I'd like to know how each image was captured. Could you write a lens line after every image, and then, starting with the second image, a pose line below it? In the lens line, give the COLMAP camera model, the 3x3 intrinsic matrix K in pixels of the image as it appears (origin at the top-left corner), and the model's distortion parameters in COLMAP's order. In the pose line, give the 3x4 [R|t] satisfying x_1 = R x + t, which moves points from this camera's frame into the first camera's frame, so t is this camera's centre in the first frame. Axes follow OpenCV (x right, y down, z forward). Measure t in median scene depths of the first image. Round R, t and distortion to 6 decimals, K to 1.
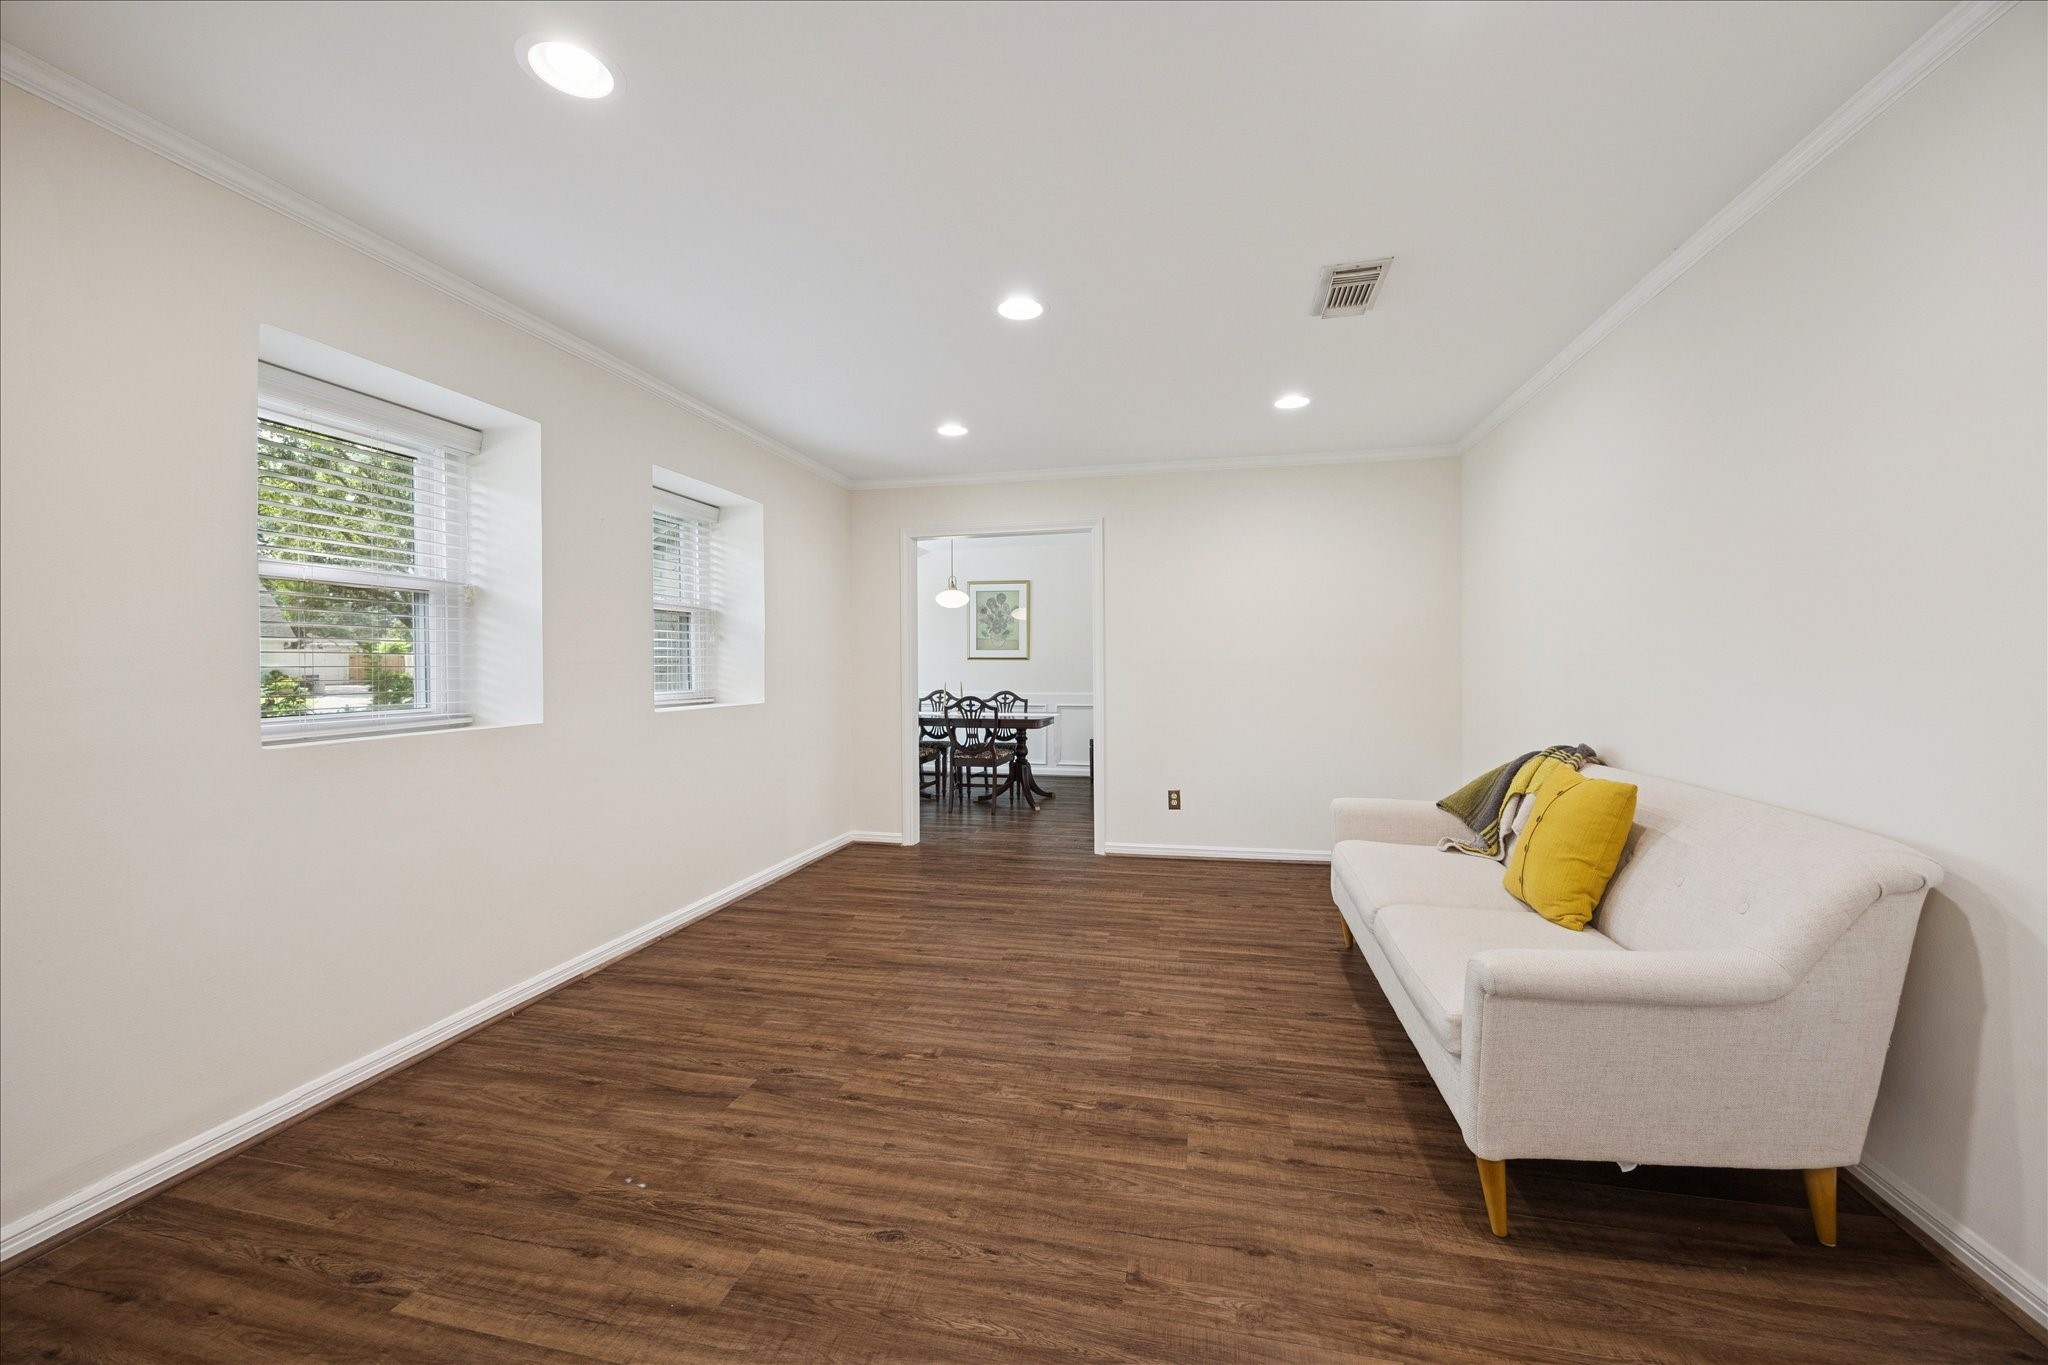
lens RADIAL K [[789.5, 0, 1025.0], [0, 789.5, 674.8], [0, 0, 1]] dist [-0.000227, 0.000049]
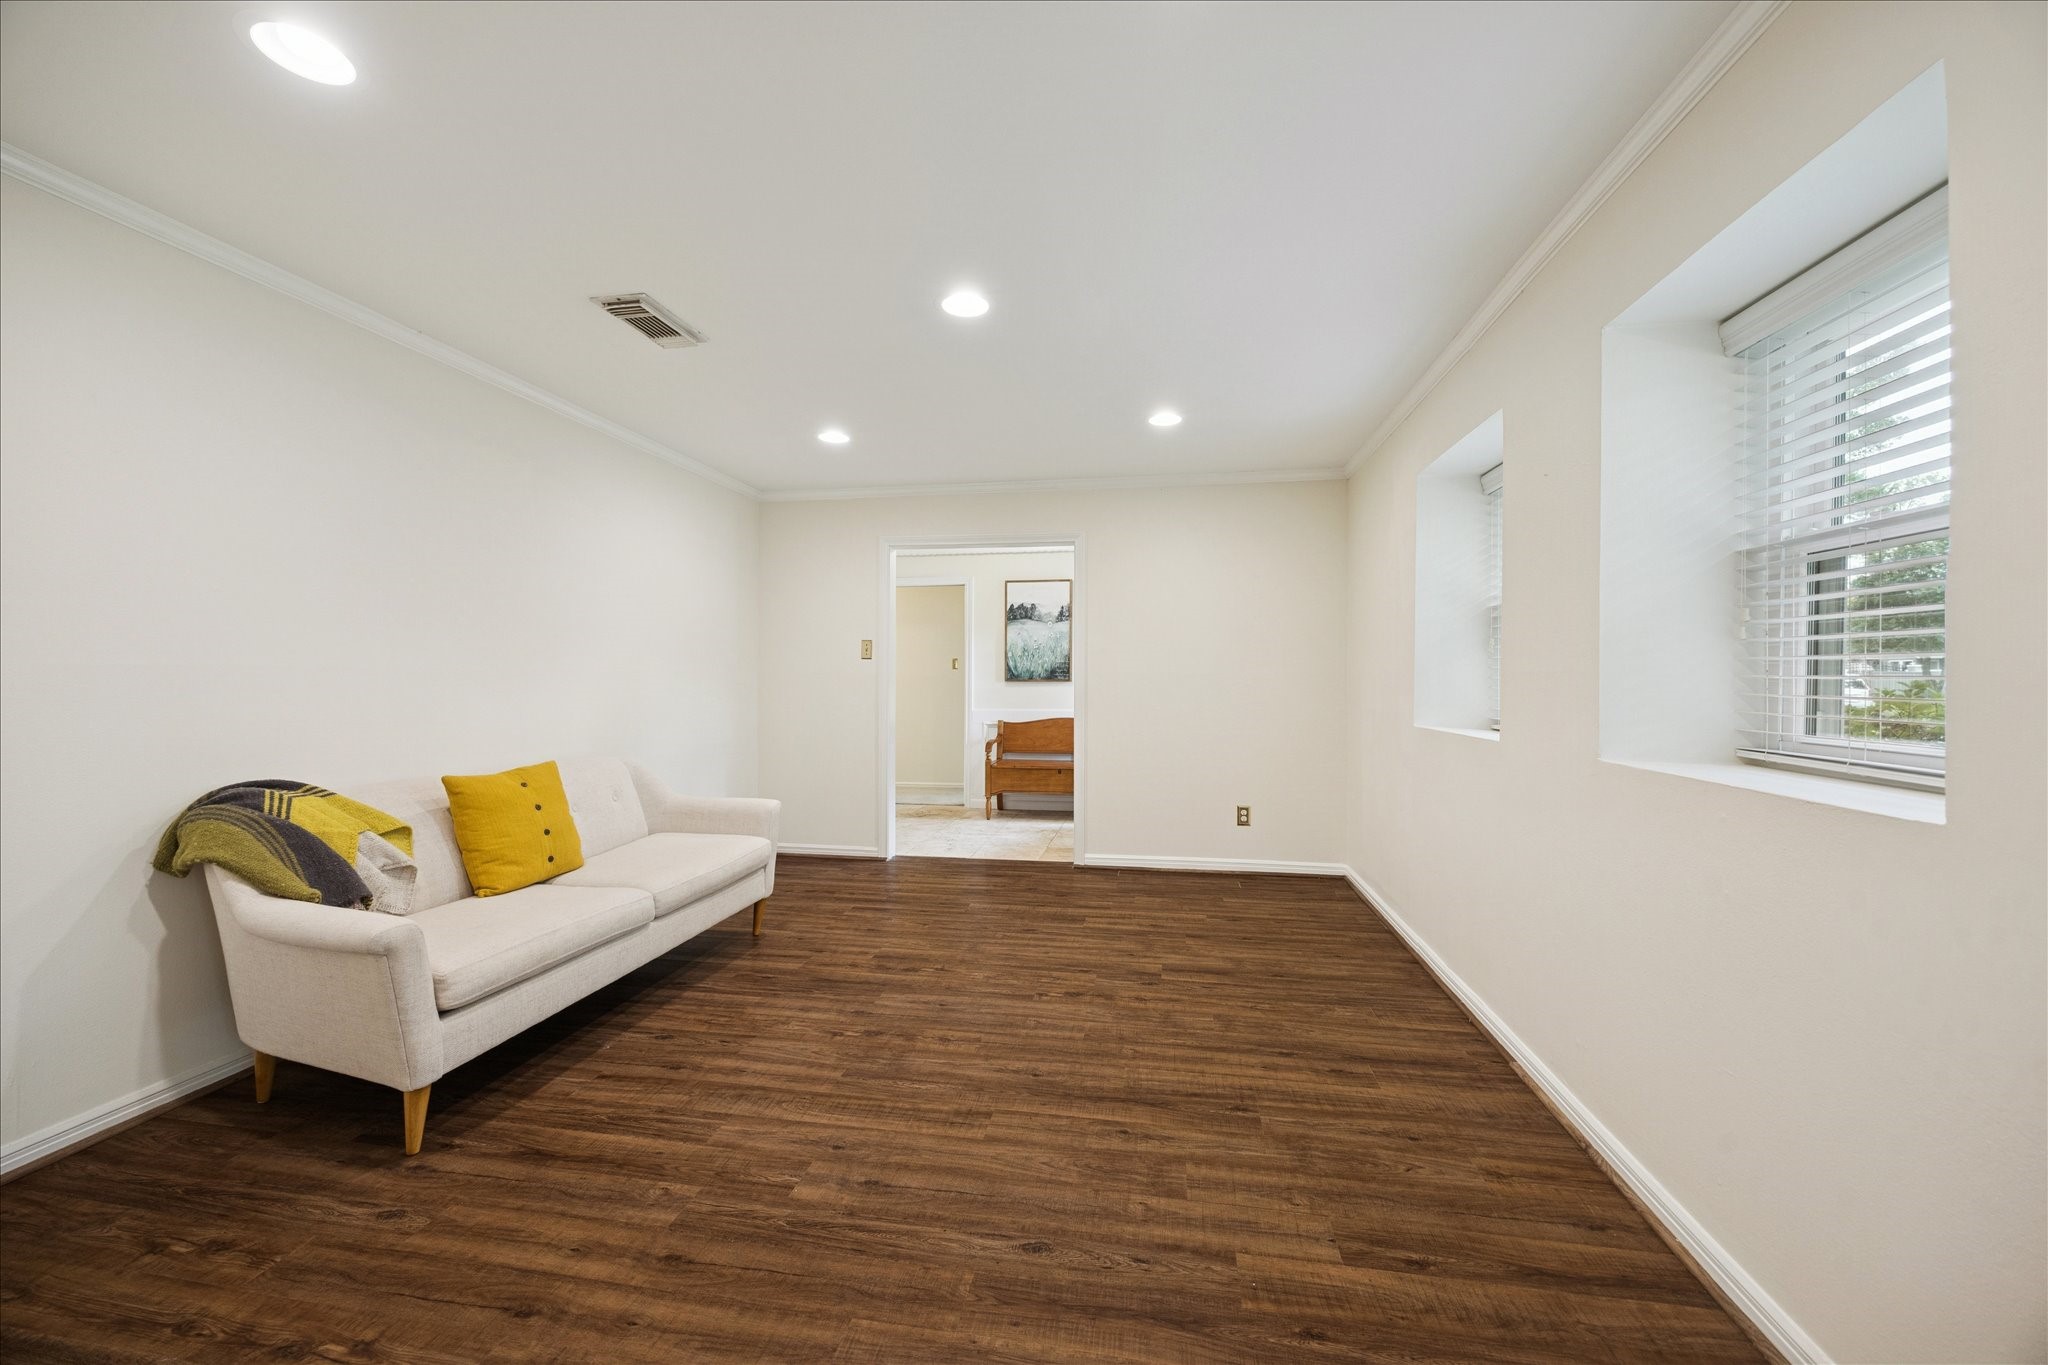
lens RADIAL K [[789.5, 0, 1025.3], [0, 789.5, 675.9], [0, 0, 1]] dist [-0.000227, 0.000049]
pose [[-0.998762, 0.004608, -0.049524, -0.028666], [0.003980, 0.999910, 0.012773, -0.025916], [0.049579, 0.012560, -0.998691, 1.845768]]
